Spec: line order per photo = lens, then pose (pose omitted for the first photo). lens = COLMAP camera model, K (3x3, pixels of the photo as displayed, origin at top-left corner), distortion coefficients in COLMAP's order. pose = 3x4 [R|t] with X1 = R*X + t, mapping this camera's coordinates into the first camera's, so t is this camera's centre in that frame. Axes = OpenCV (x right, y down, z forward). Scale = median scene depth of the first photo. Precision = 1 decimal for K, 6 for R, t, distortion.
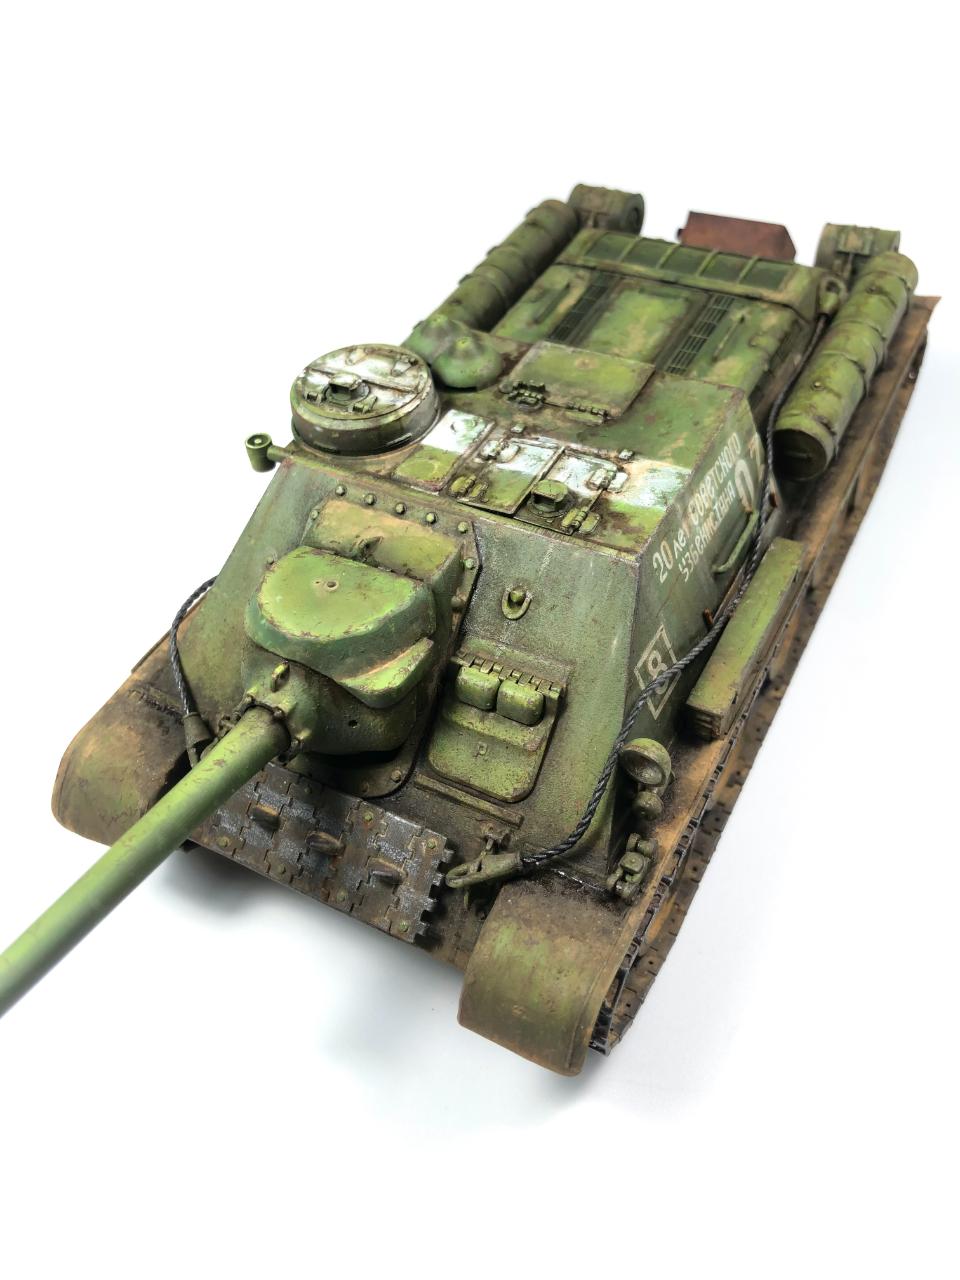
lens RADIAL K [[1076.7, 0, 480.0], [0, 1076.7, 640.0], [0, 0, 1]] dist [0.155693, -0.567267]
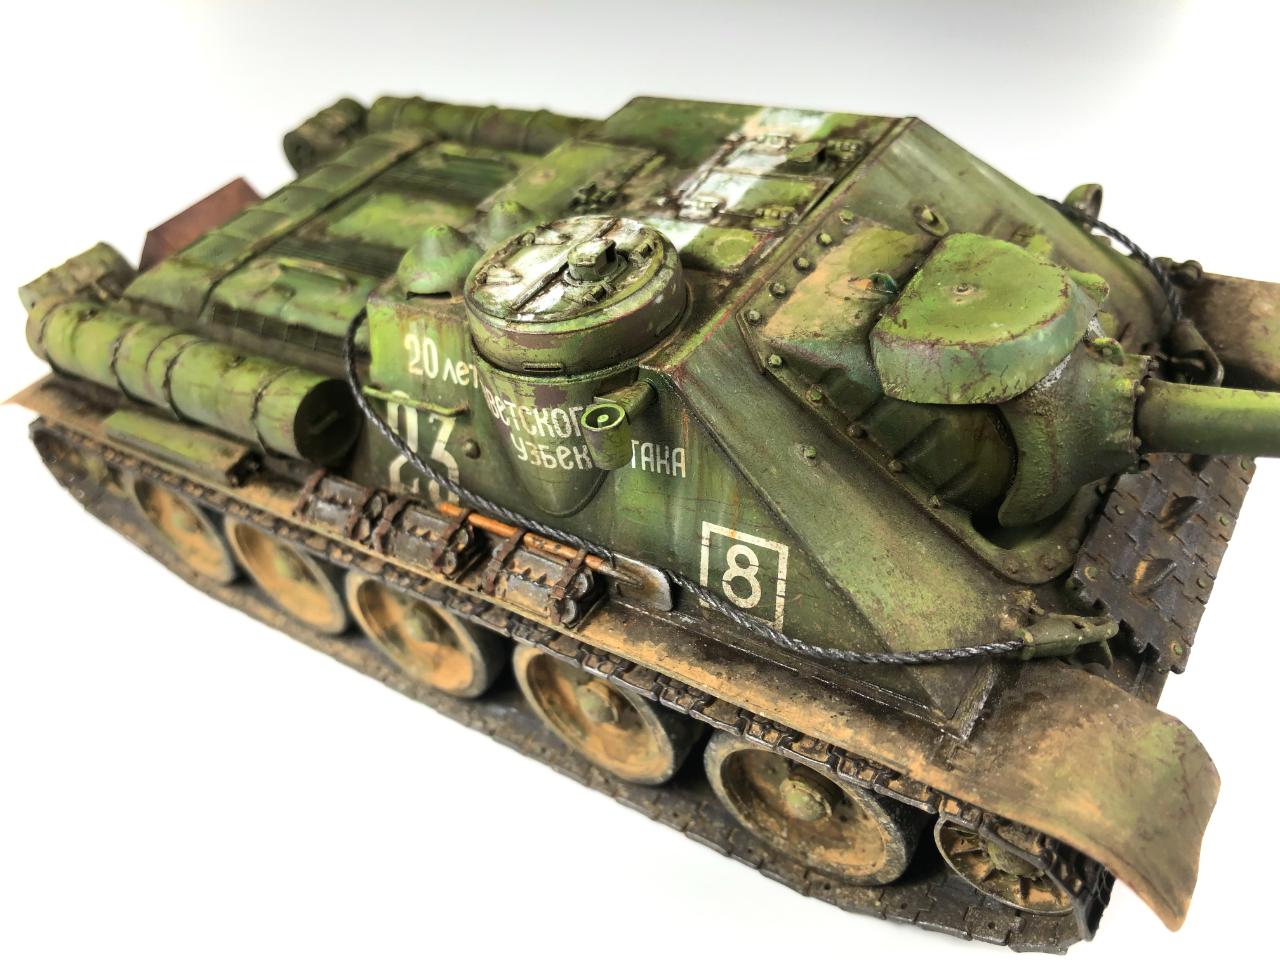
lens RADIAL K [[1099.5, 0, 640.0], [0, 1099.5, 480.0], [0, 0, 1]] dist [0.041740, -0.174597]
pose [[0.100822, -0.590783, 0.800507, -0.742957], [0.827505, 0.496482, 0.262187, -0.324179], [-0.552332, 0.635989, 0.538932, 0.724080]]
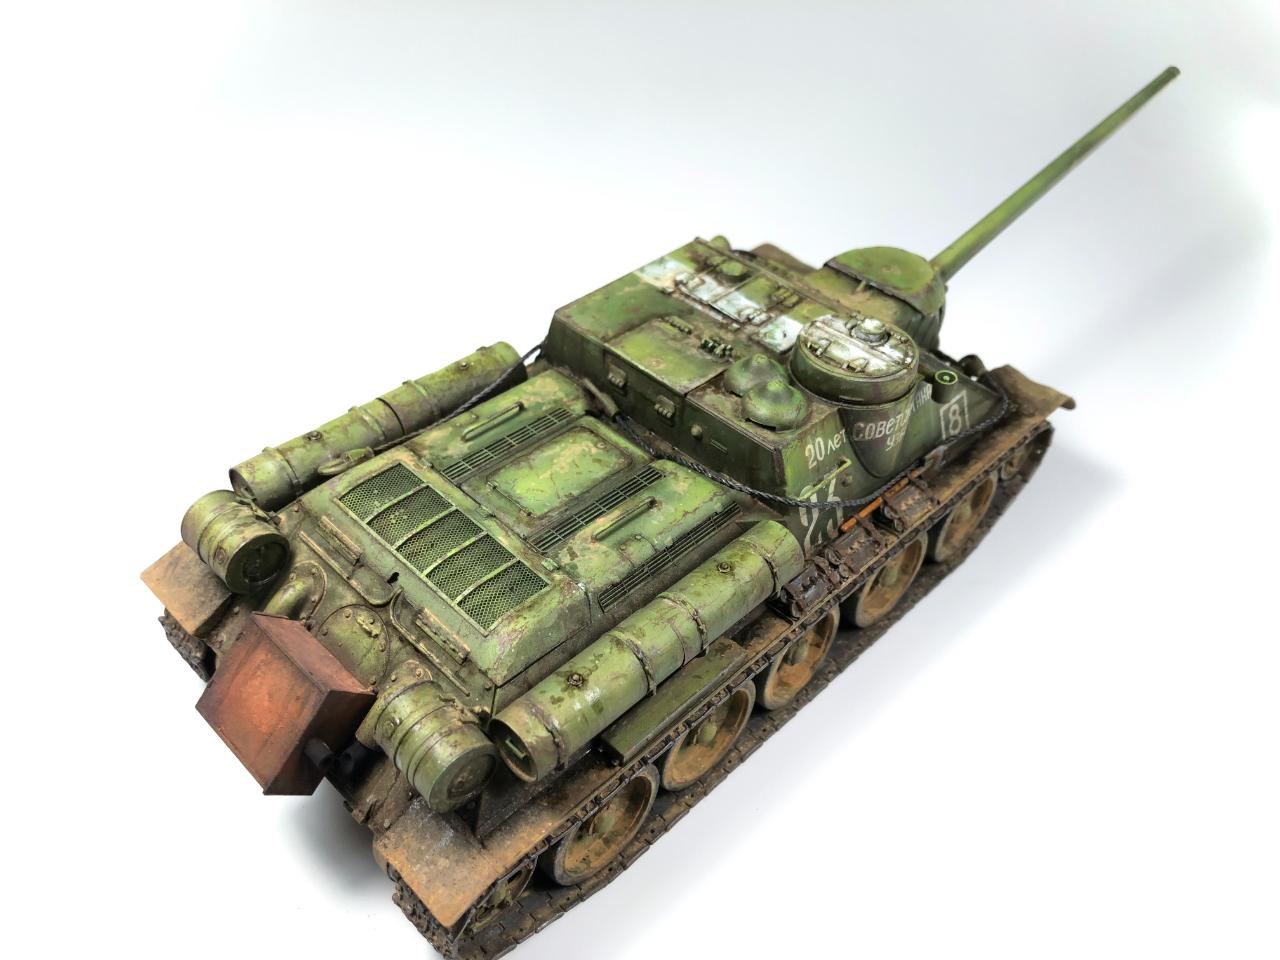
lens RADIAL K [[1076.7, 0, 640.0], [0, 1076.7, 480.0], [0, 0, 1]] dist [0.155693, -0.567267]
pose [[-0.958767, -0.149537, 0.241671, -0.197852], [0.236130, 0.054038, 0.970218, -1.484476], [-0.158143, 0.987278, -0.016500, 1.247836]]
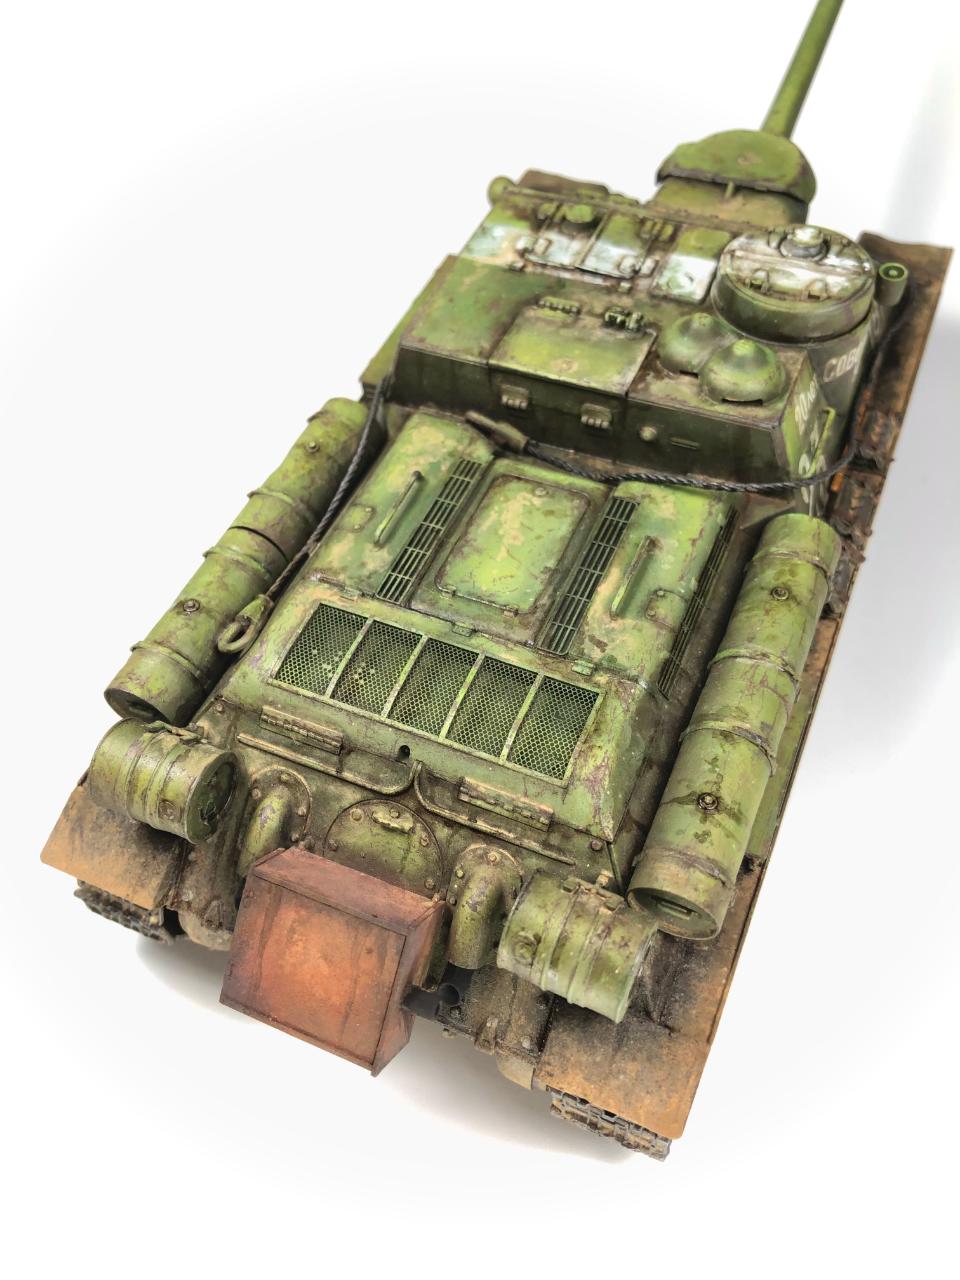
lens RADIAL K [[1076.7, 0, 480.0], [0, 1076.7, 640.0], [0, 0, 1]] dist [0.155693, -0.567267]
pose [[-0.984975, 0.158507, 0.068552, 0.153947], [0.038200, -0.187148, 0.981589, -1.283187], [0.168418, 0.969459, 0.178282, 1.143305]]
